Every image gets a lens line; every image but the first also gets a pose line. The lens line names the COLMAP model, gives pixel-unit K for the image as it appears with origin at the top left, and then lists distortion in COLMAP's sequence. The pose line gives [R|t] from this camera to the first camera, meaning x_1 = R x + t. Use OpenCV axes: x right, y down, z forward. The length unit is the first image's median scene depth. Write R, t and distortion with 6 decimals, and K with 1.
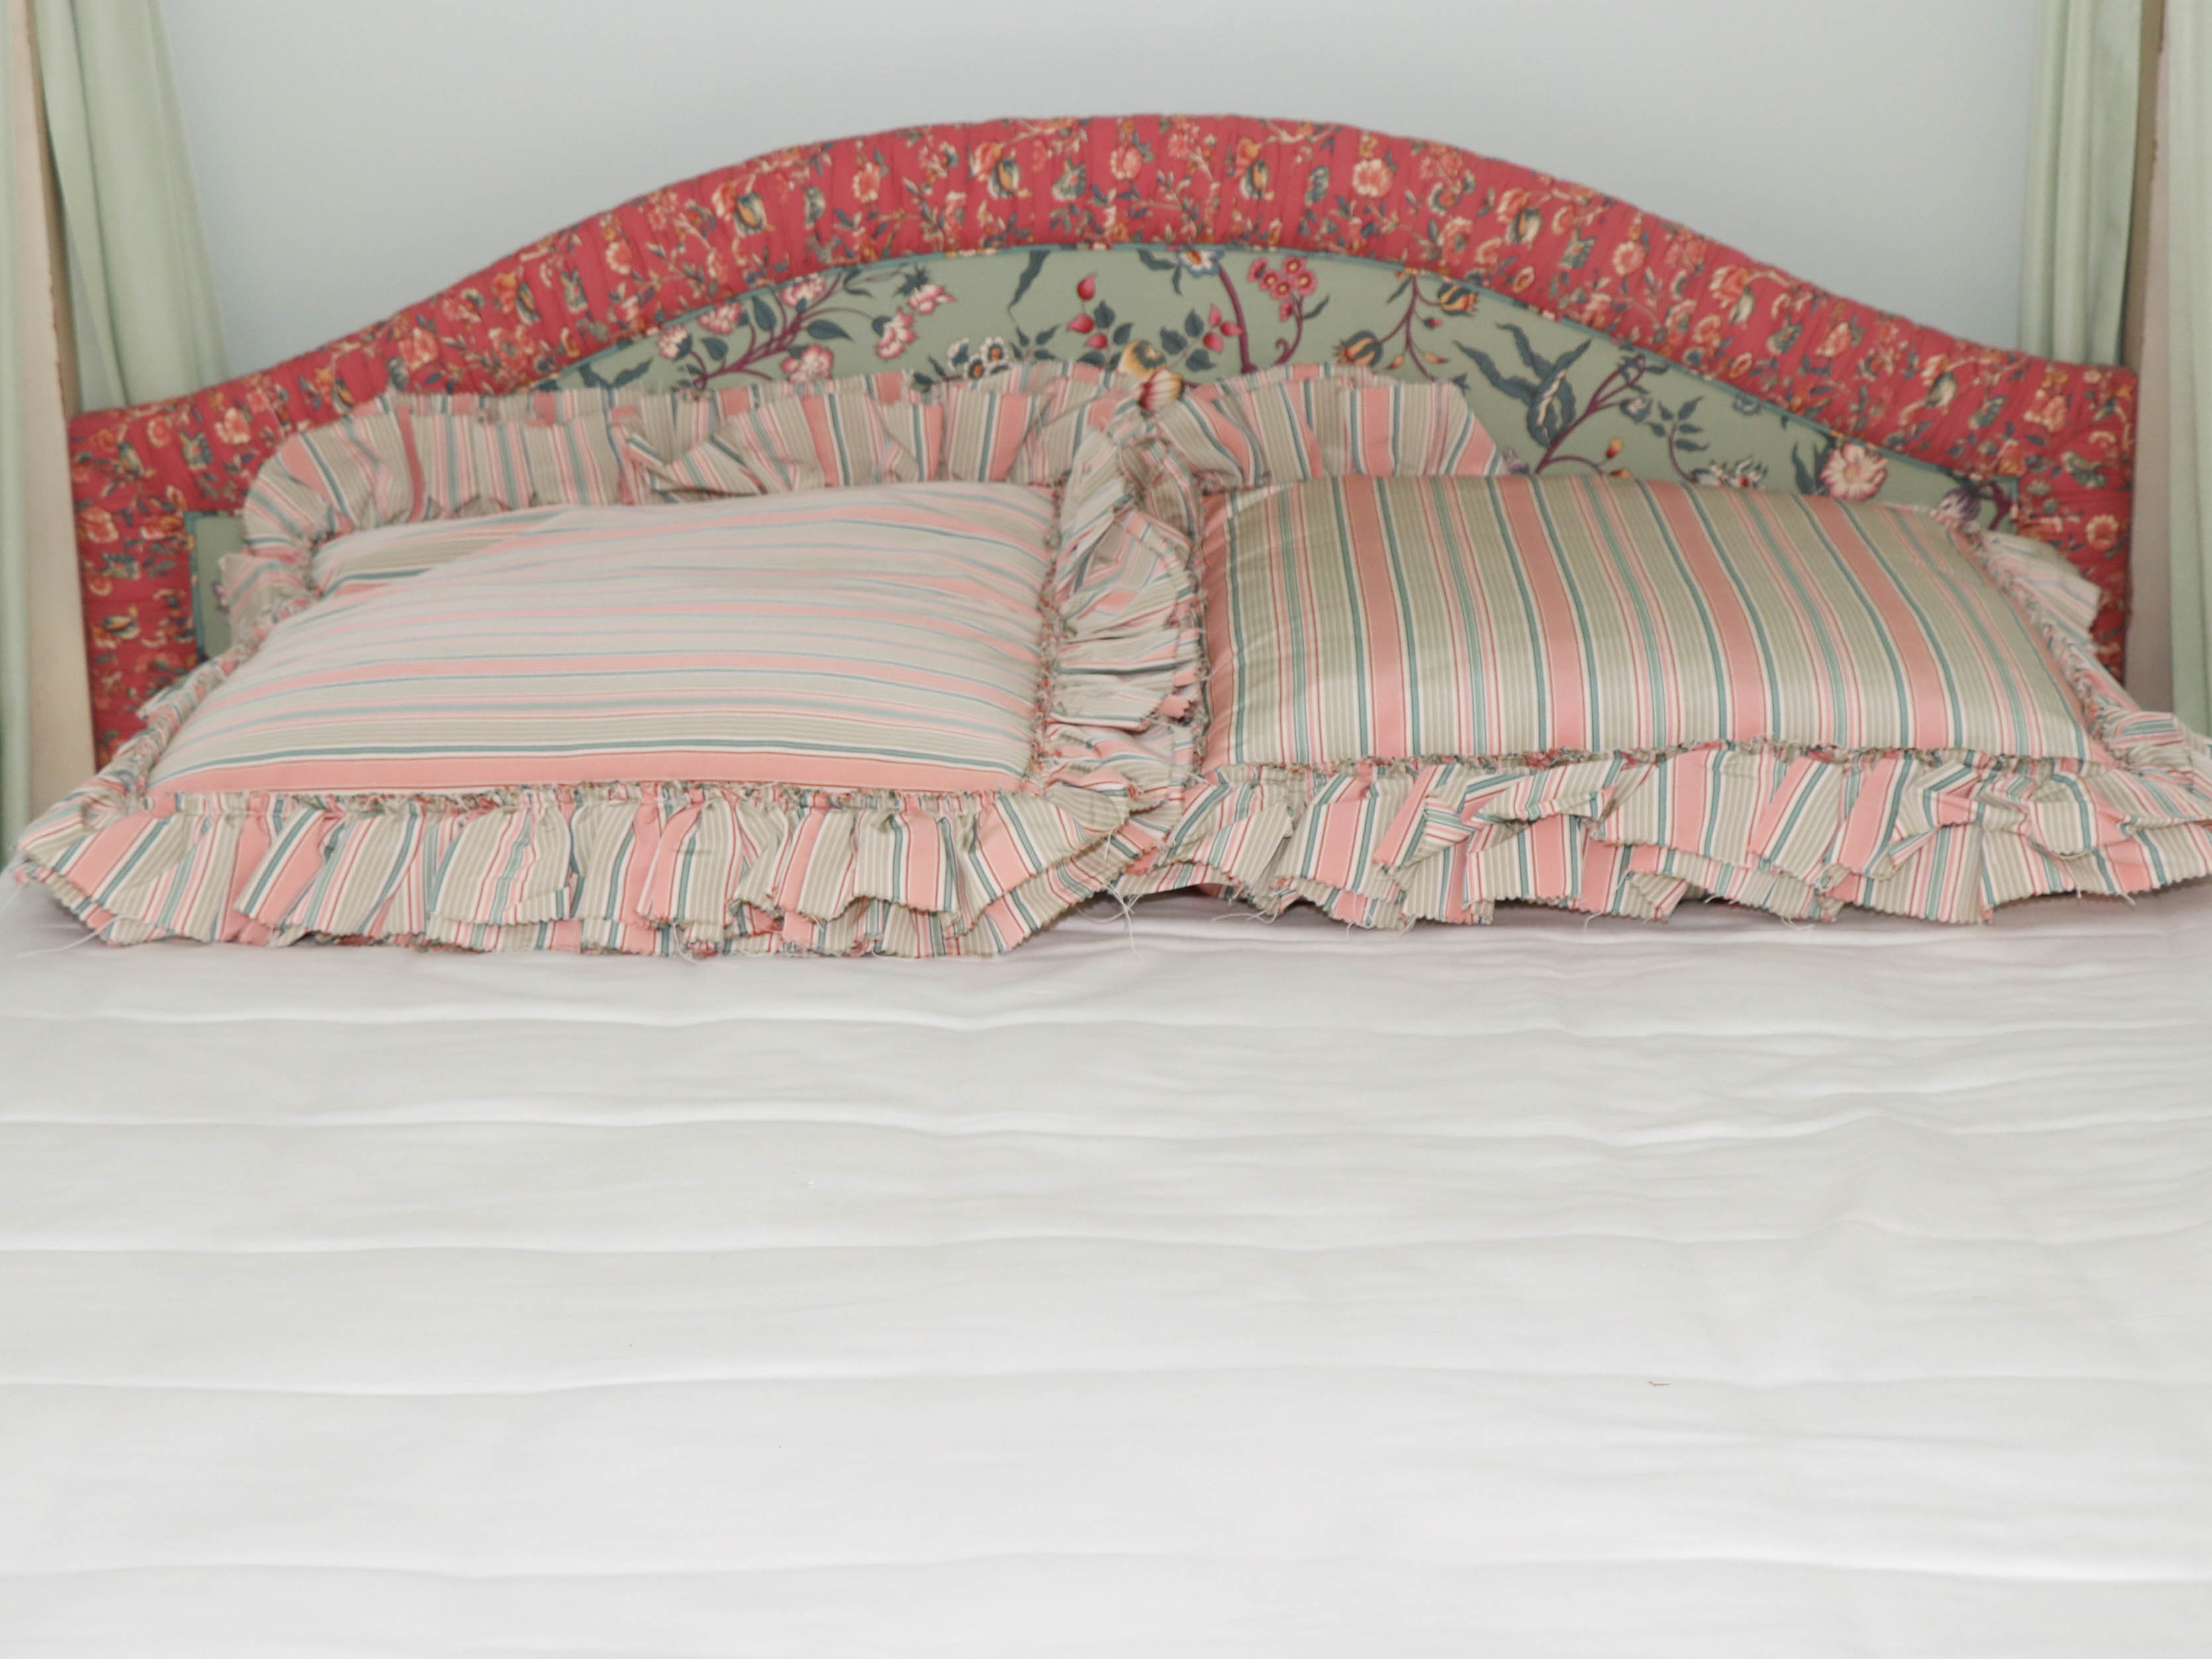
lens RADIAL K [[3823.9, 0, 1022.8], [0, 3823.9, 804.3], [0, 0, 1]] dist [0.075989, 0.000000]
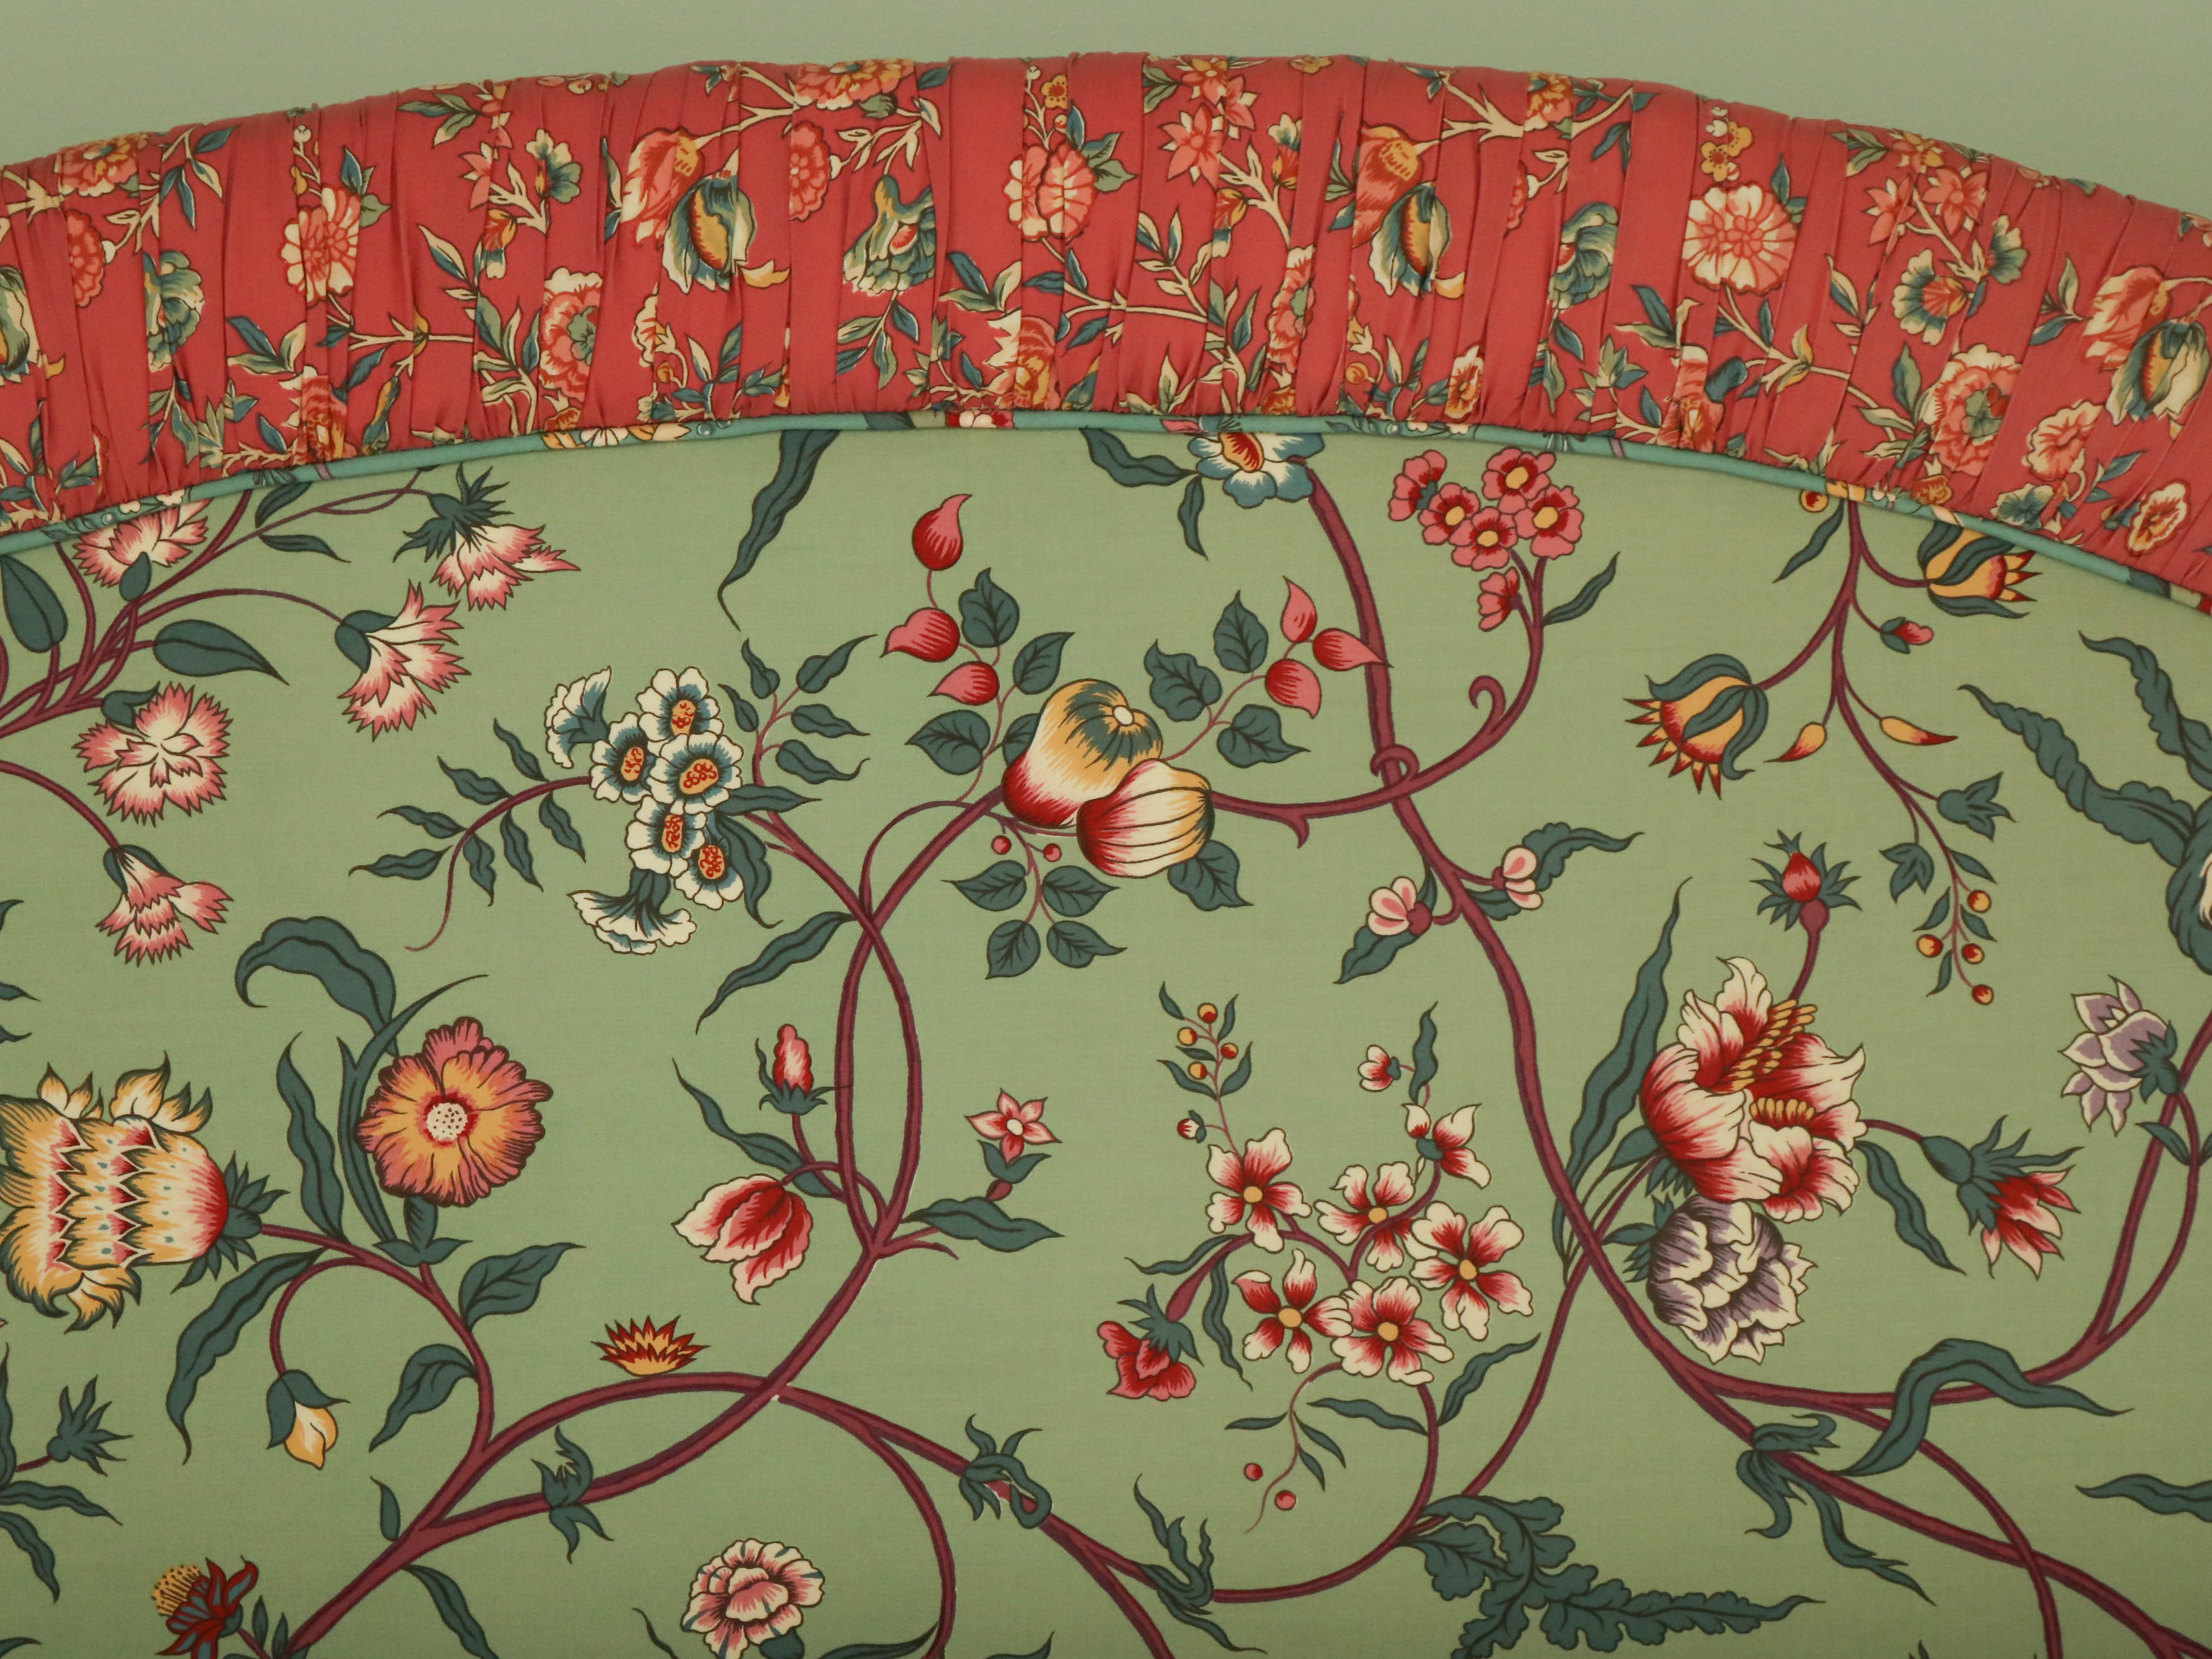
lens RADIAL K [[8335.2, 0, 1118.0], [0, 8335.2, 827.2], [0, 0, 1]] dist [0.045182, 0.000000]
pose [[0.999526, 0.001359, 0.030758, 0.009339], [-0.000036, 0.999077, -0.042963, -0.074142], [-0.030788, 0.042941, 0.998603, 0.224963]]
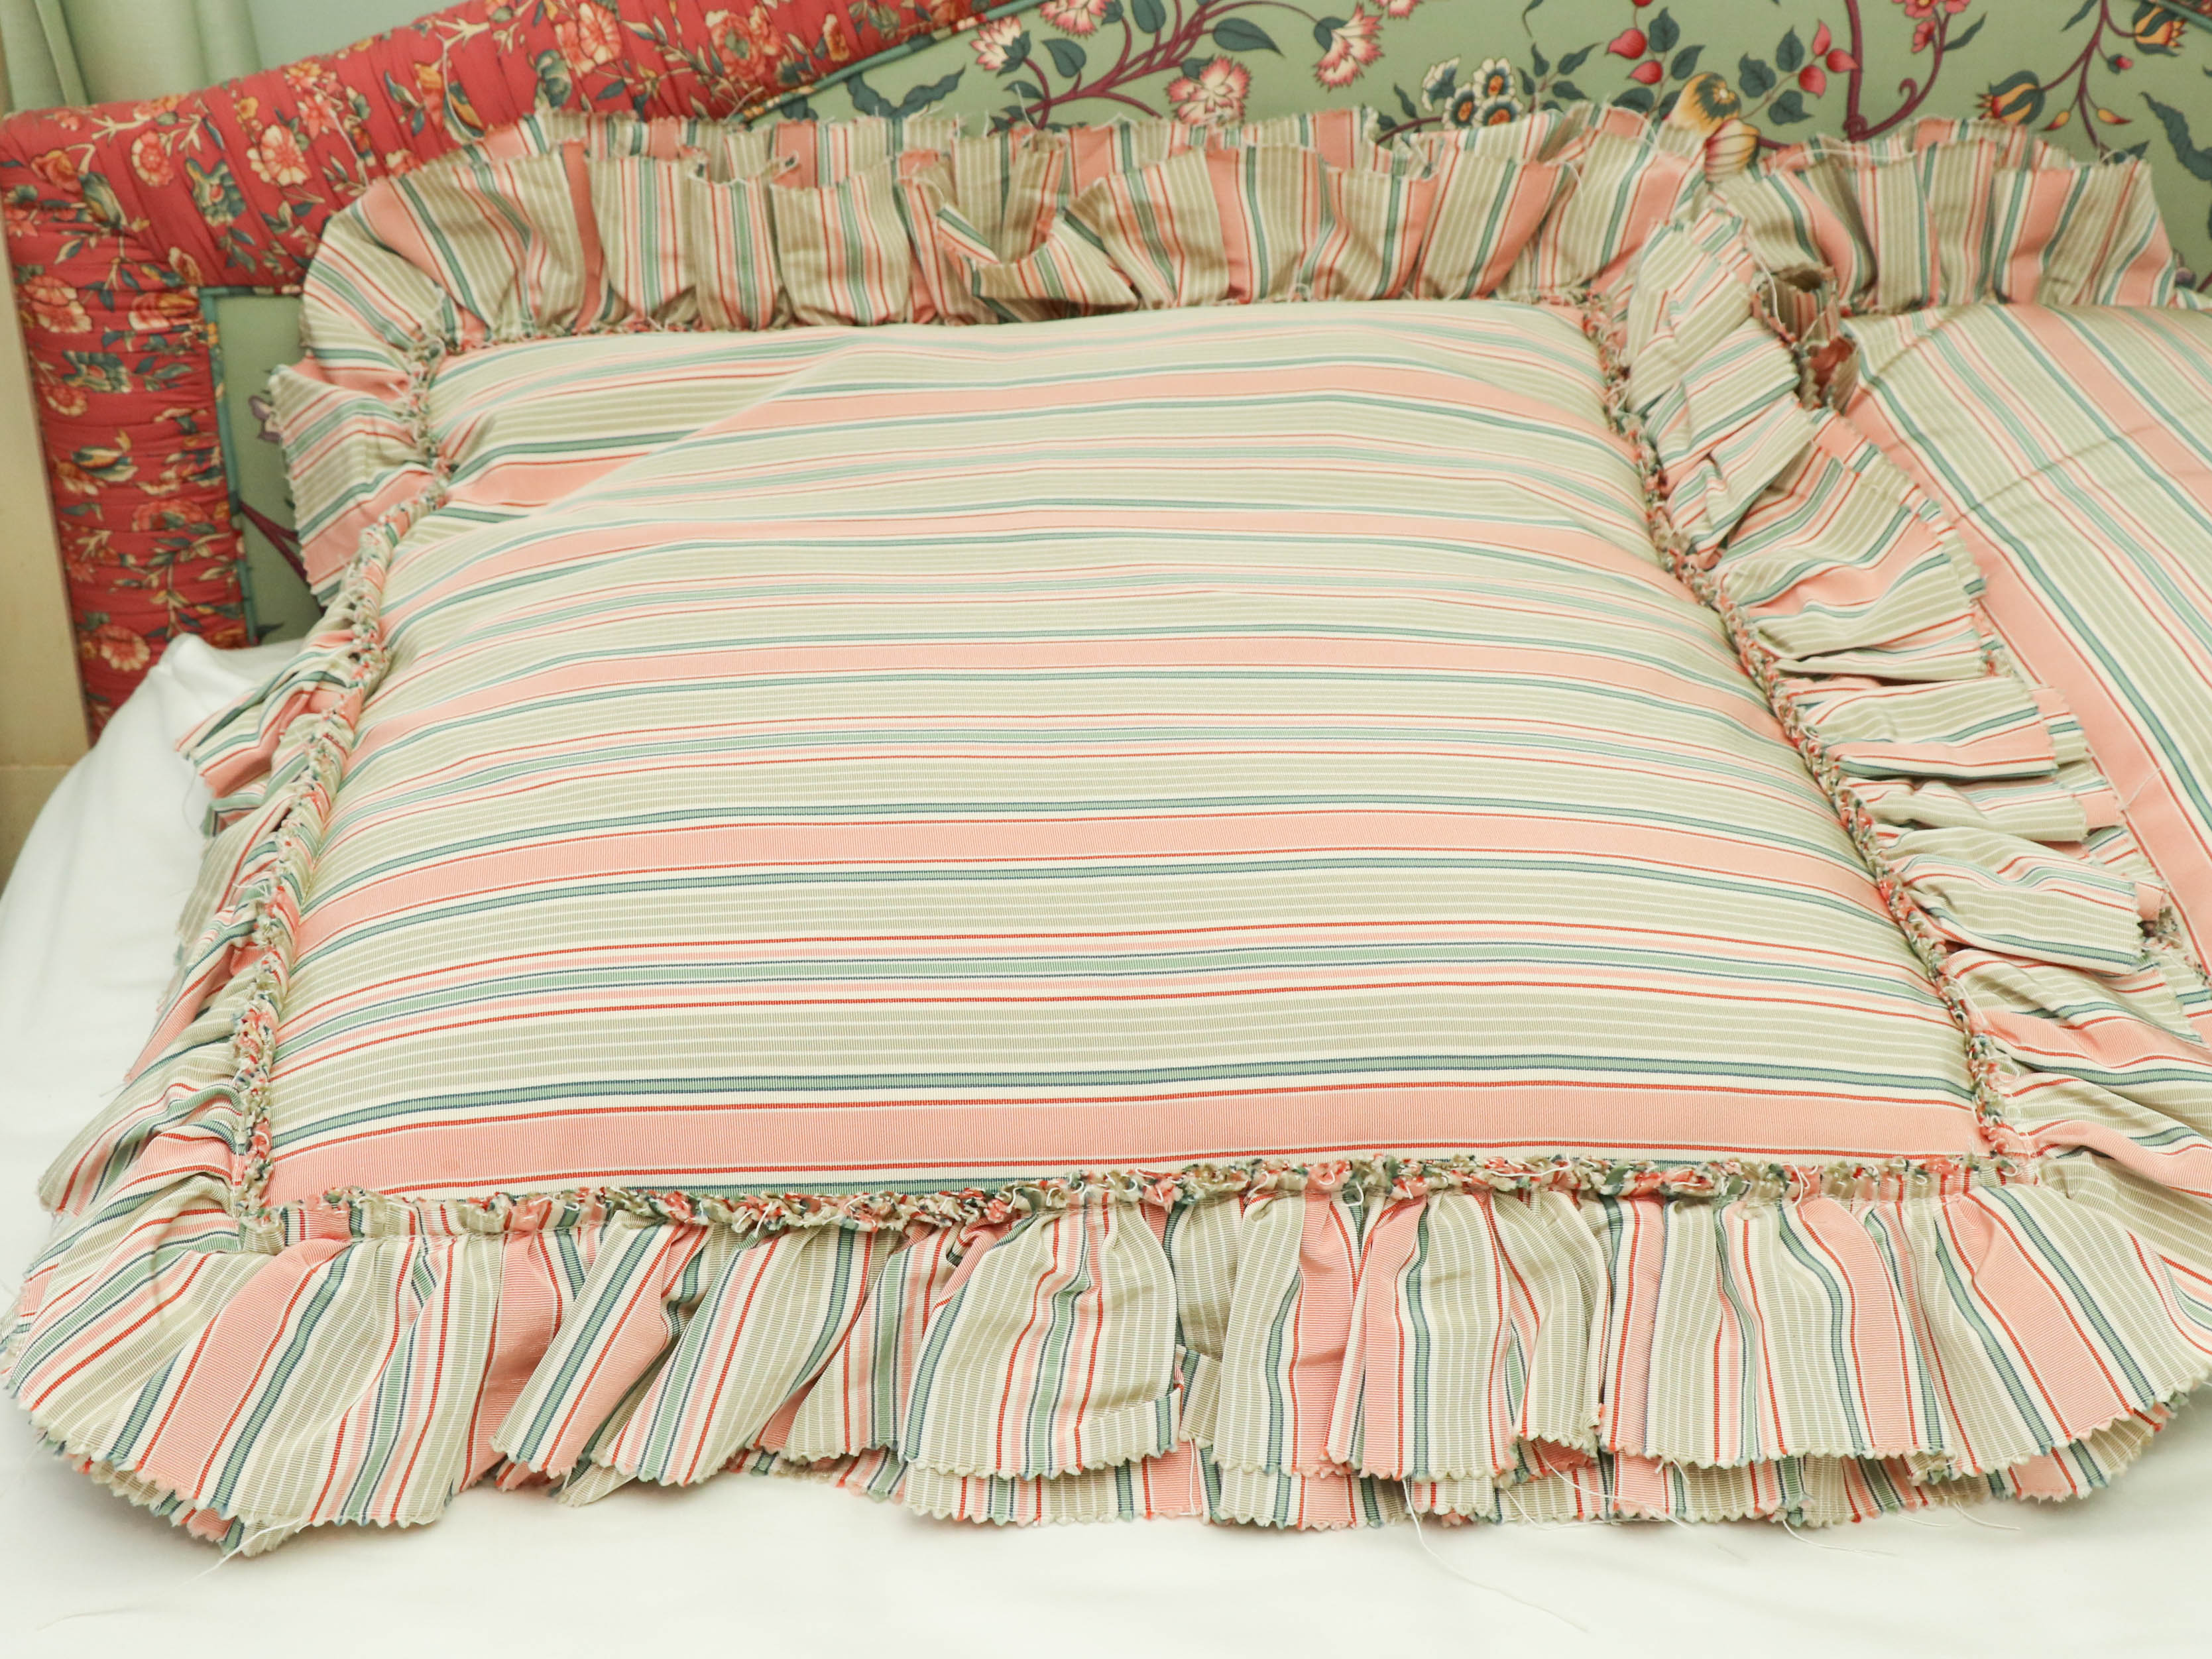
lens RADIAL K [[2509.1, 0, 1094.2], [0, 2509.1, 842.7], [0, 0, 1]] dist [0.010313, 0.000000]
pose [[0.984704, -0.012511, 0.173785, -0.149807], [-0.038100, 0.957818, 0.284839, -0.113518], [-0.170018, -0.287104, 0.942690, 0.573660]]
